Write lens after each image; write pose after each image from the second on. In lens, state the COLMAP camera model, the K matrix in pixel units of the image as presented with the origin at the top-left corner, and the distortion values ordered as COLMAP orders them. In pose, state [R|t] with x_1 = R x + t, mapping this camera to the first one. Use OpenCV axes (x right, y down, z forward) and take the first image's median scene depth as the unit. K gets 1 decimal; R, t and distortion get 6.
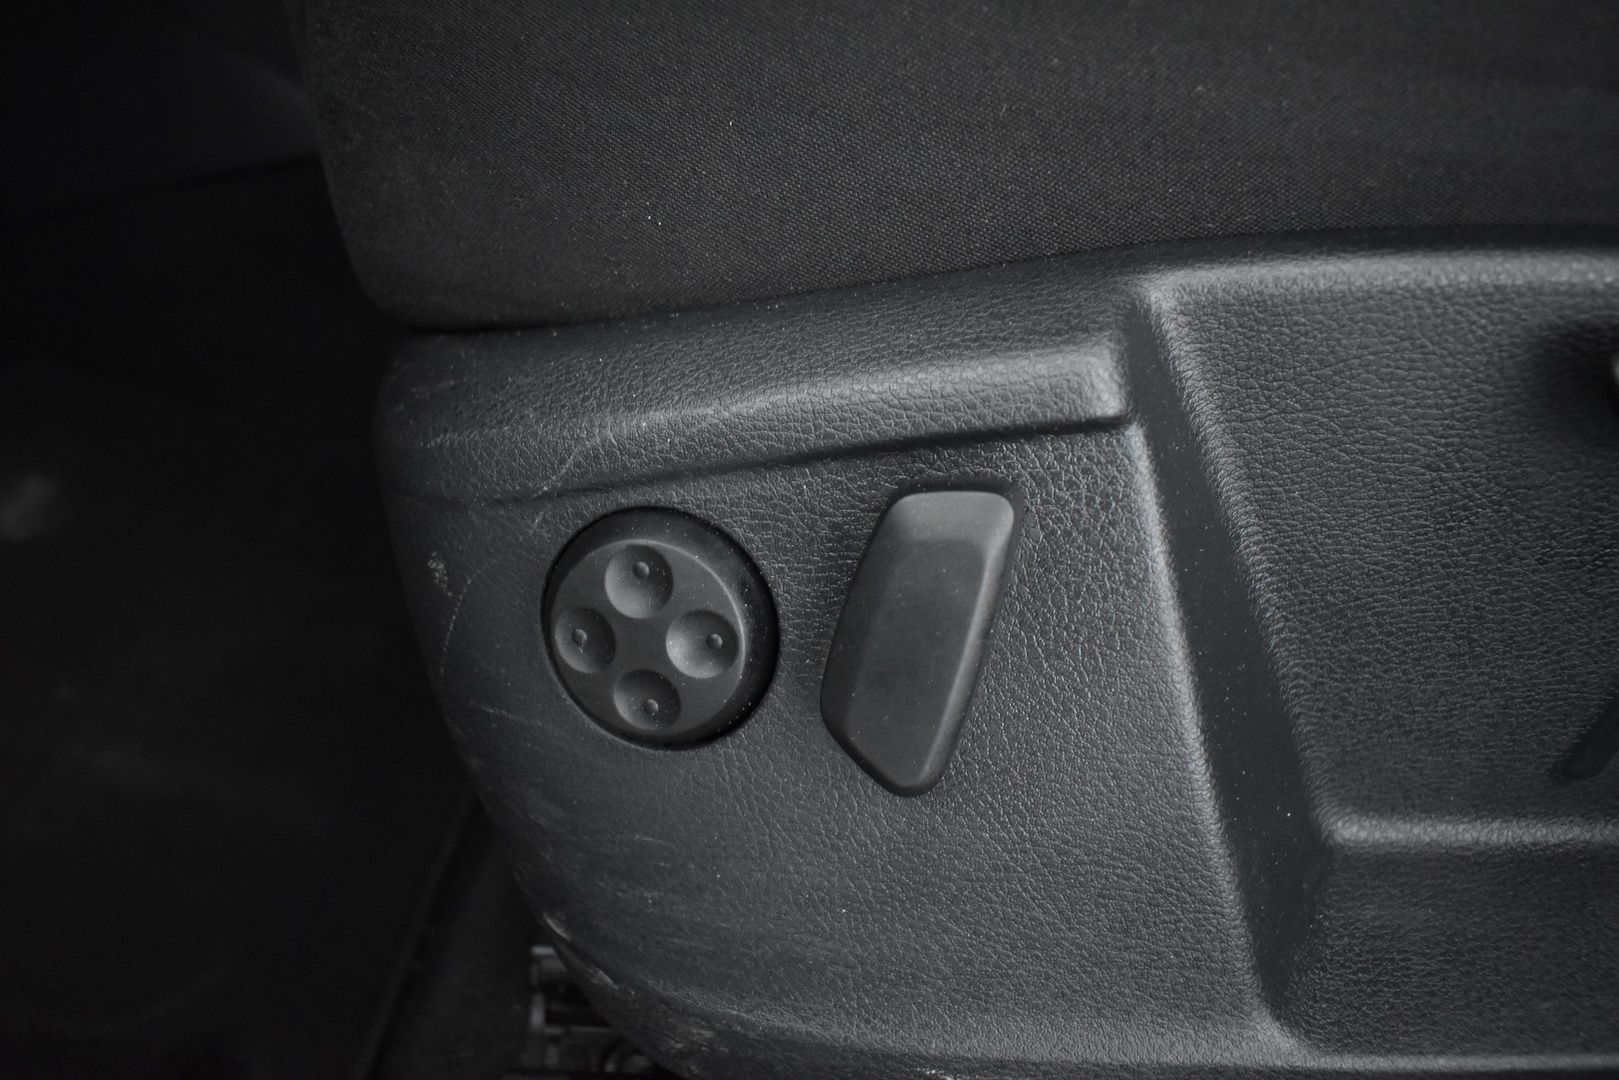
lens RADIAL K [[1264.9, 0, 803.9], [0, 1264.9, 539.7], [0, 0, 1]] dist [-0.100067, 0.007780]
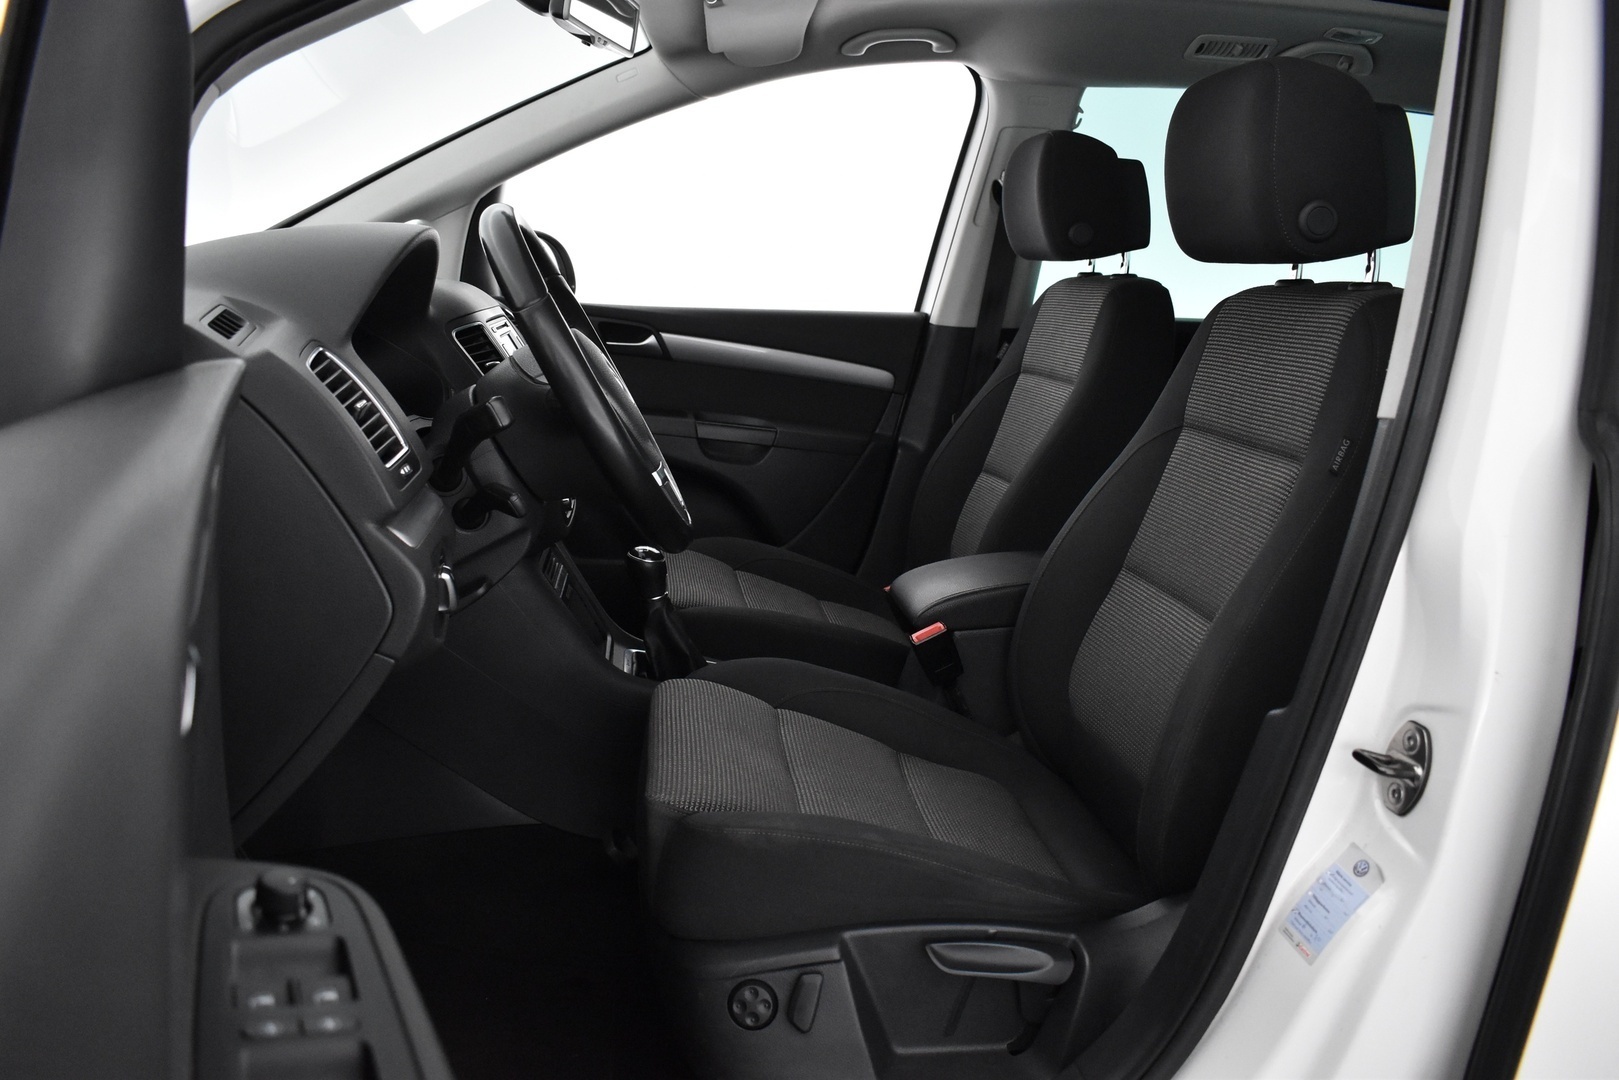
lens RADIAL K [[1264.9, 0, 811.0], [0, 1264.9, 535.9], [0, 0, 1]] dist [-0.100067, 0.007780]
pose [[0.986298, 0.025883, 0.162928, -0.775946], [0.041091, 0.917946, -0.394572, 0.338845], [-0.159772, 0.395861, 0.904305, -4.442604]]
